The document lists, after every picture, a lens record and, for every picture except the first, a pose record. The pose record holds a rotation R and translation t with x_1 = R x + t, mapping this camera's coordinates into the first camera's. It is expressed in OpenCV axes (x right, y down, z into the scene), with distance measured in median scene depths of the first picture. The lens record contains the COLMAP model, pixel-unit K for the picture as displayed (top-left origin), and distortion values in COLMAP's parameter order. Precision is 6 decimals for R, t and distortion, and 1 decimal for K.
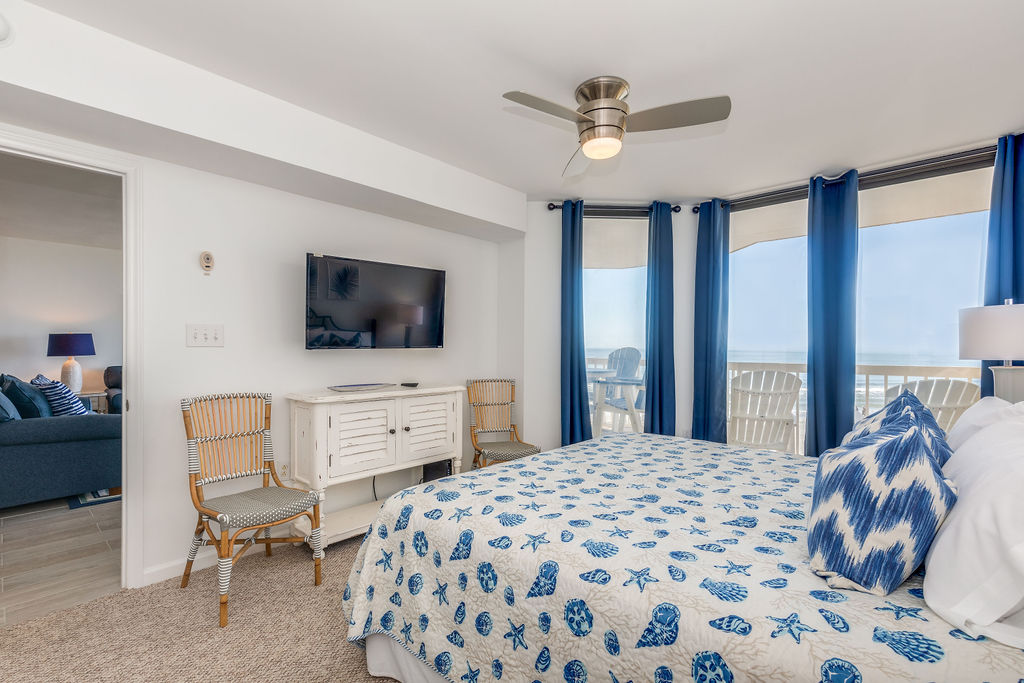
lens RADIAL K [[465.1, 0, 511.0], [0, 465.1, 343.2], [0, 0, 1]] dist [0.008591, -0.000528]
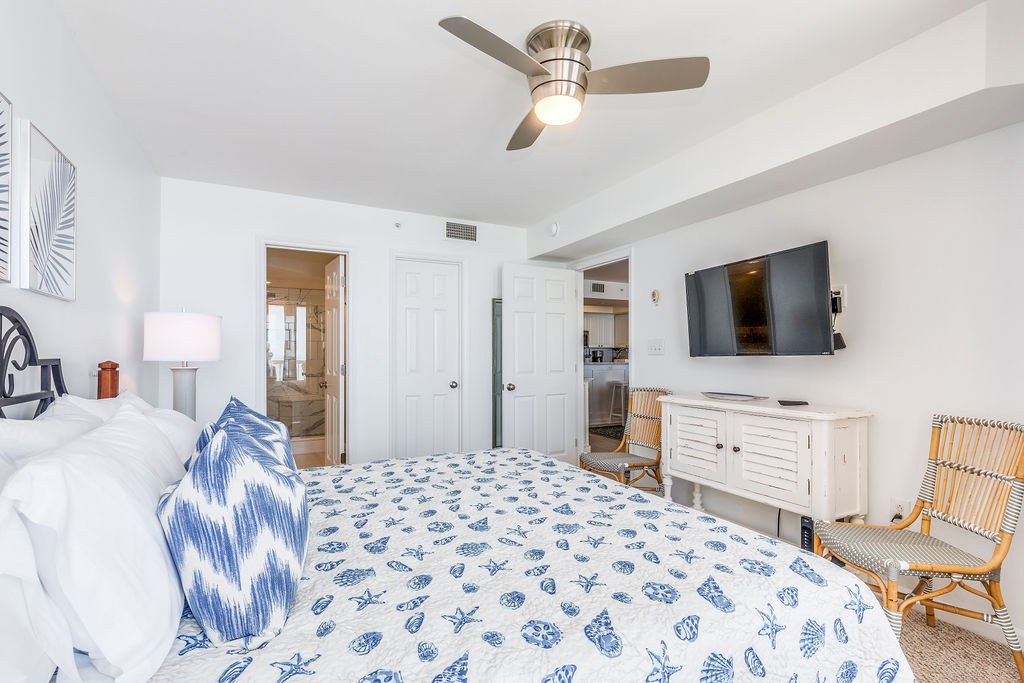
lens RADIAL K [[470.1, 0, 513.5], [0, 470.1, 351.5], [0, 0, 1]] dist [0.000198, -0.000296]
pose [[-0.360019, -0.009752, -0.932894, 0.801508], [0.007332, 0.999885, -0.013282, 0.012690], [0.932916, -0.011622, -0.359906, 1.006256]]
